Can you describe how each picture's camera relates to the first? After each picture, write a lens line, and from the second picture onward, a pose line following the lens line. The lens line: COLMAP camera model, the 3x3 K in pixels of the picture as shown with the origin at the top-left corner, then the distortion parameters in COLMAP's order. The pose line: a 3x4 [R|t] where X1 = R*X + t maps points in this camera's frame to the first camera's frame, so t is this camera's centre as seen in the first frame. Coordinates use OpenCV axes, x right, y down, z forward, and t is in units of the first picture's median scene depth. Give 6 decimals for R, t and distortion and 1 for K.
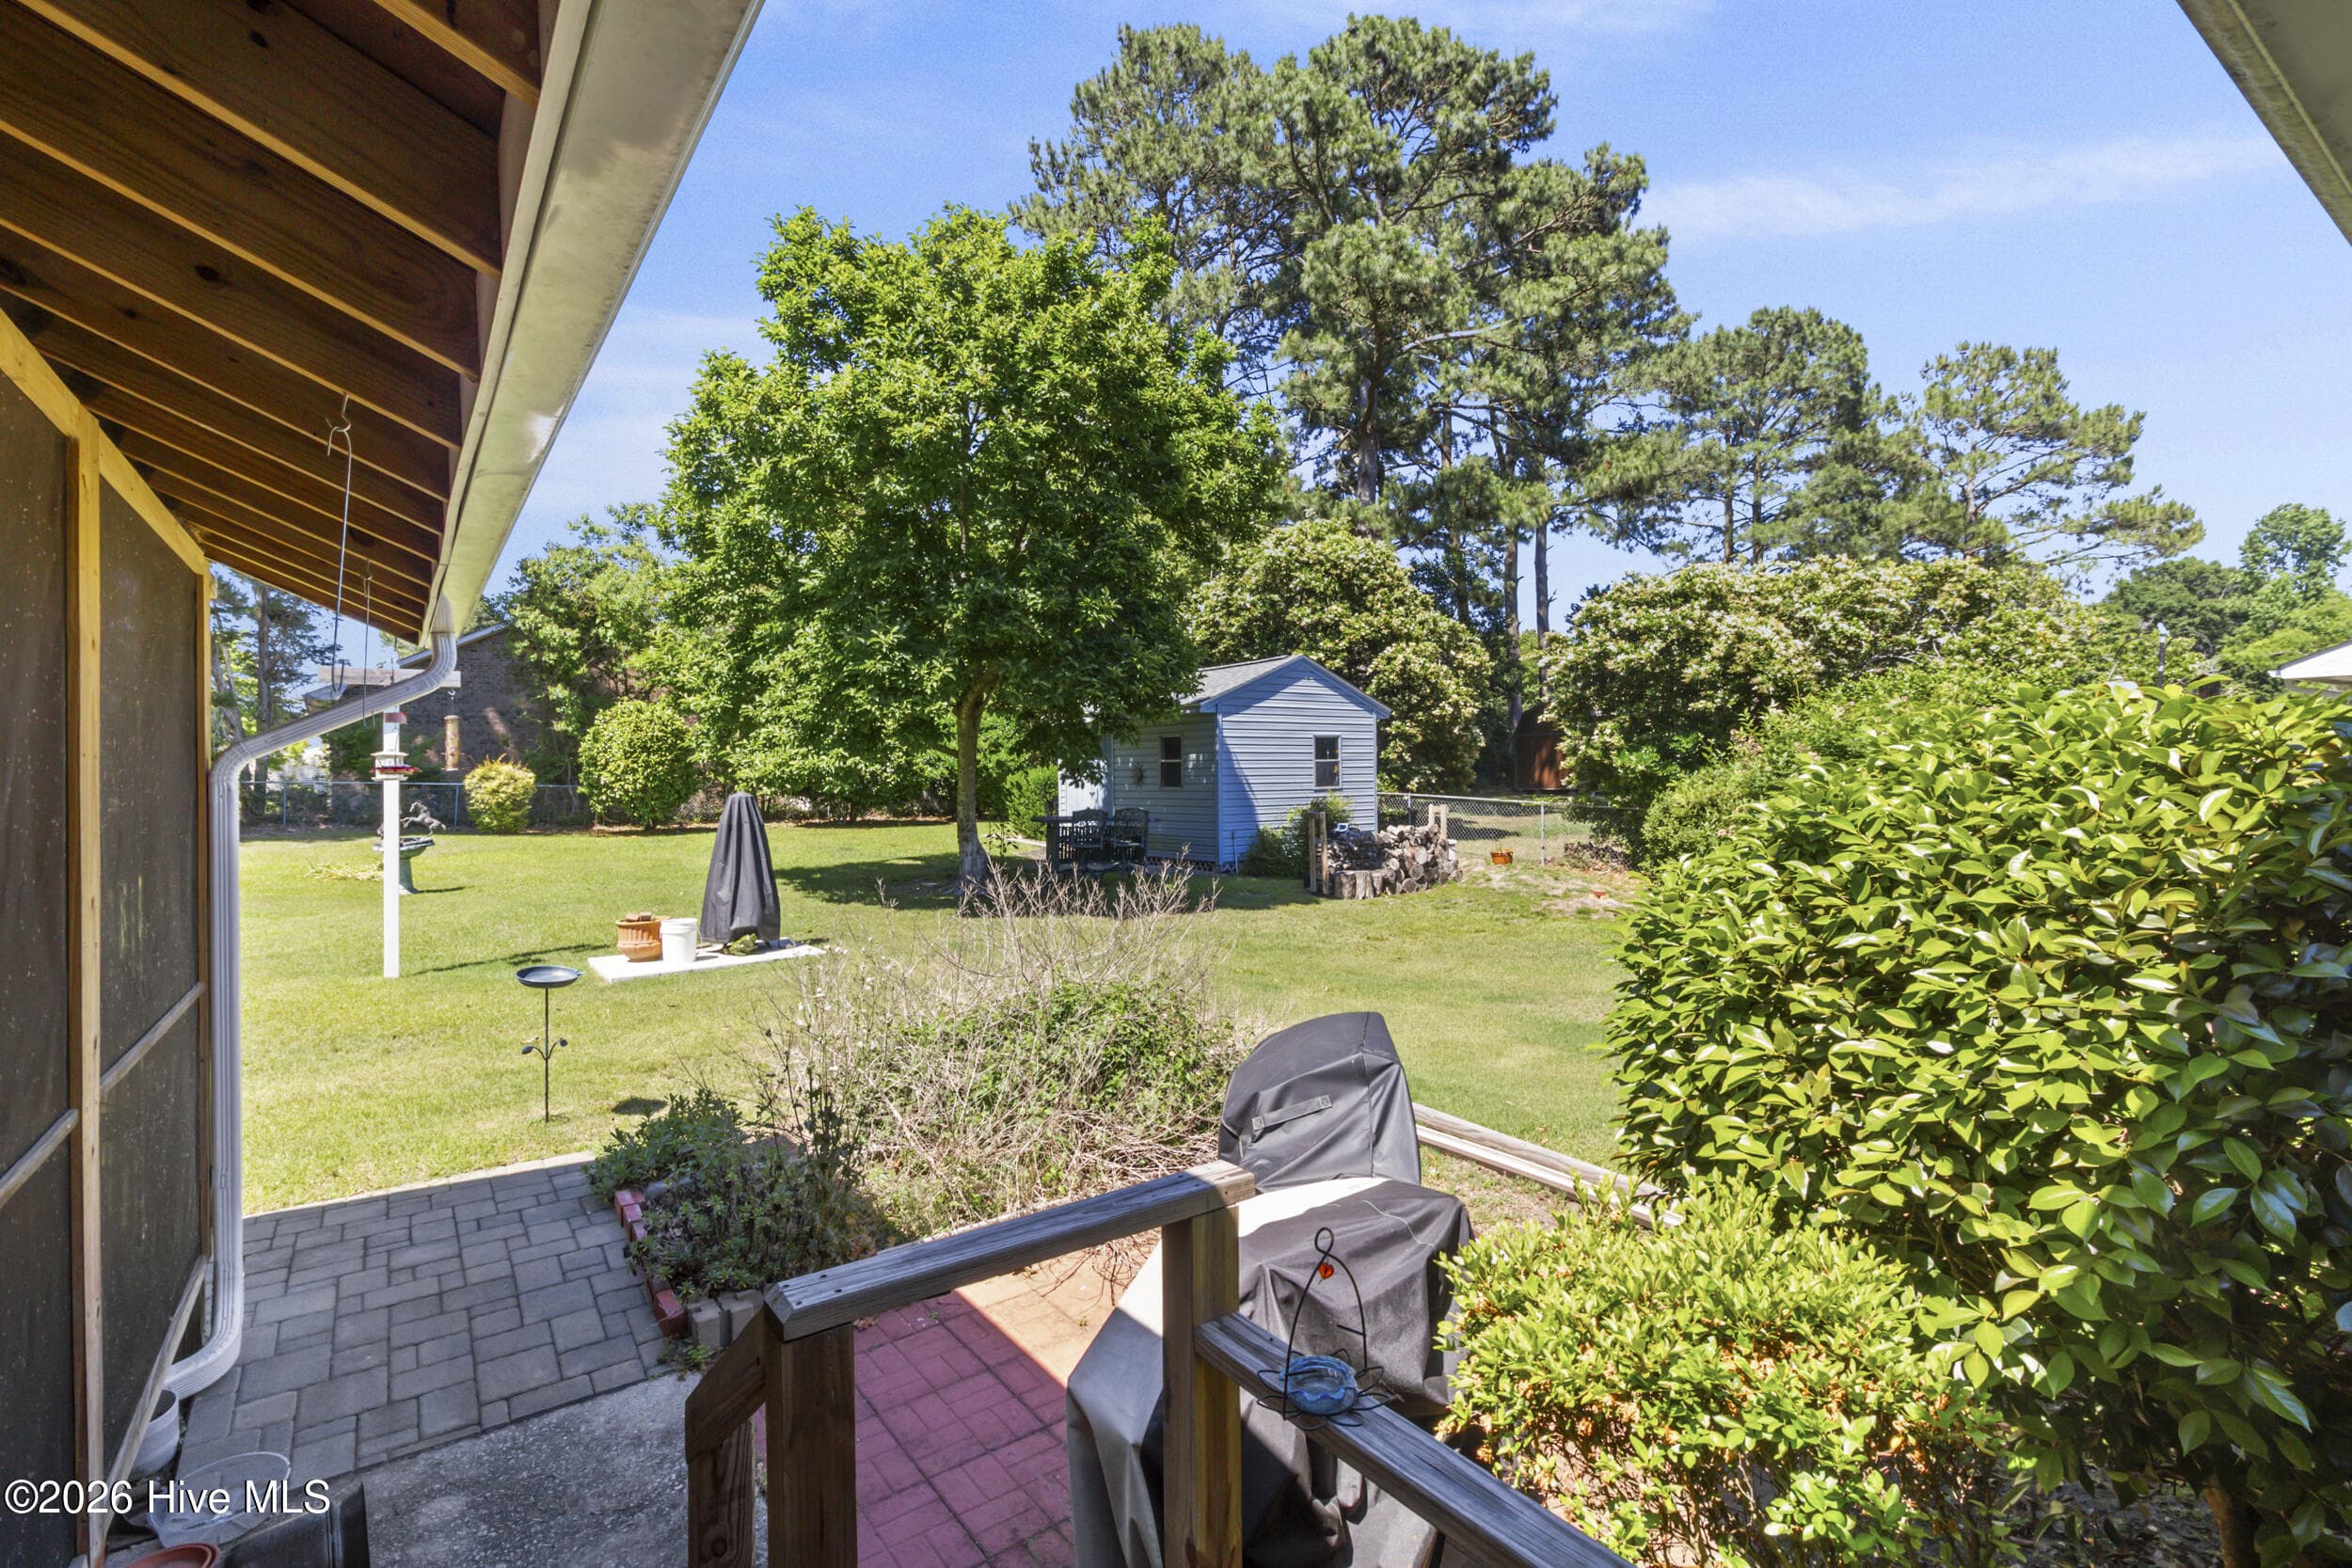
lens RADIAL K [[1092.7, 0, 1169.1], [0, 1092.7, 756.1], [0, 0, 1]] dist [-0.002585, 0.008880]
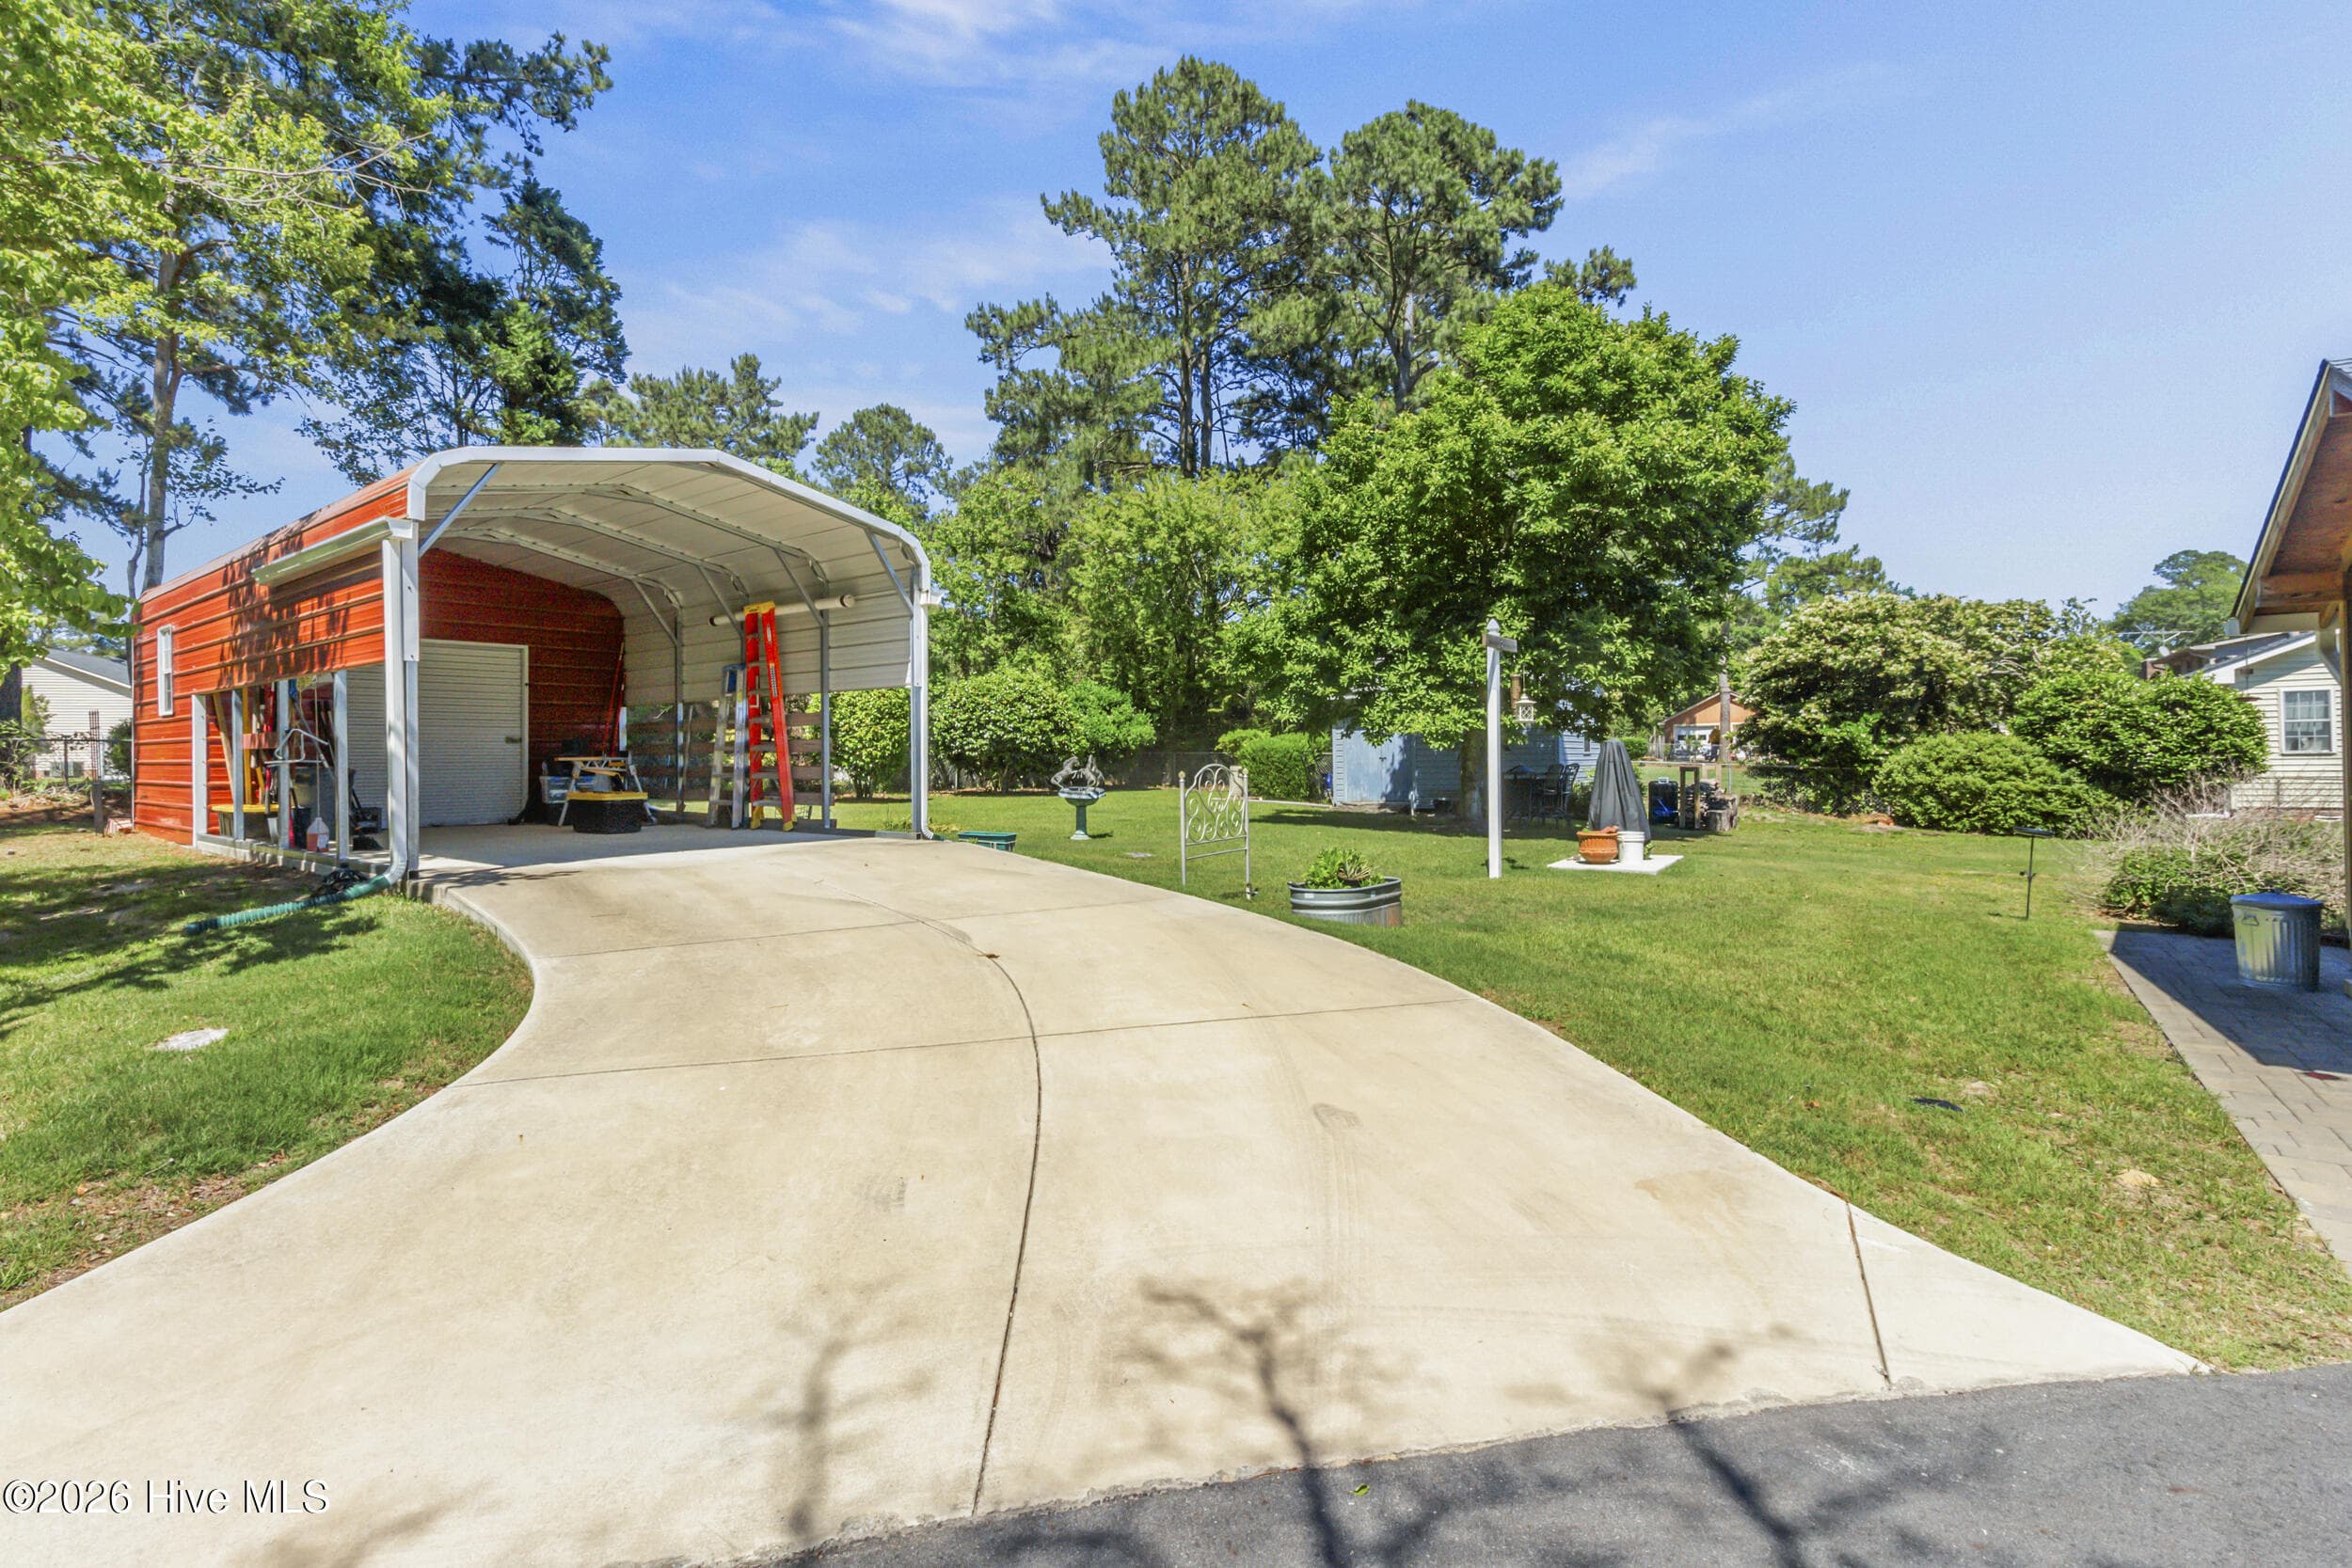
lens RADIAL K [[1092.7, 0, 1169.1], [0, 1092.7, 756.1], [0, 0, 1]] dist [-0.002585, 0.008880]
pose [[0.944220, 0.001812, 0.329311, -0.570956], [-0.006518, 0.999892, 0.013186, 0.015864], [-0.329251, -0.014597, 0.944130, -0.041507]]
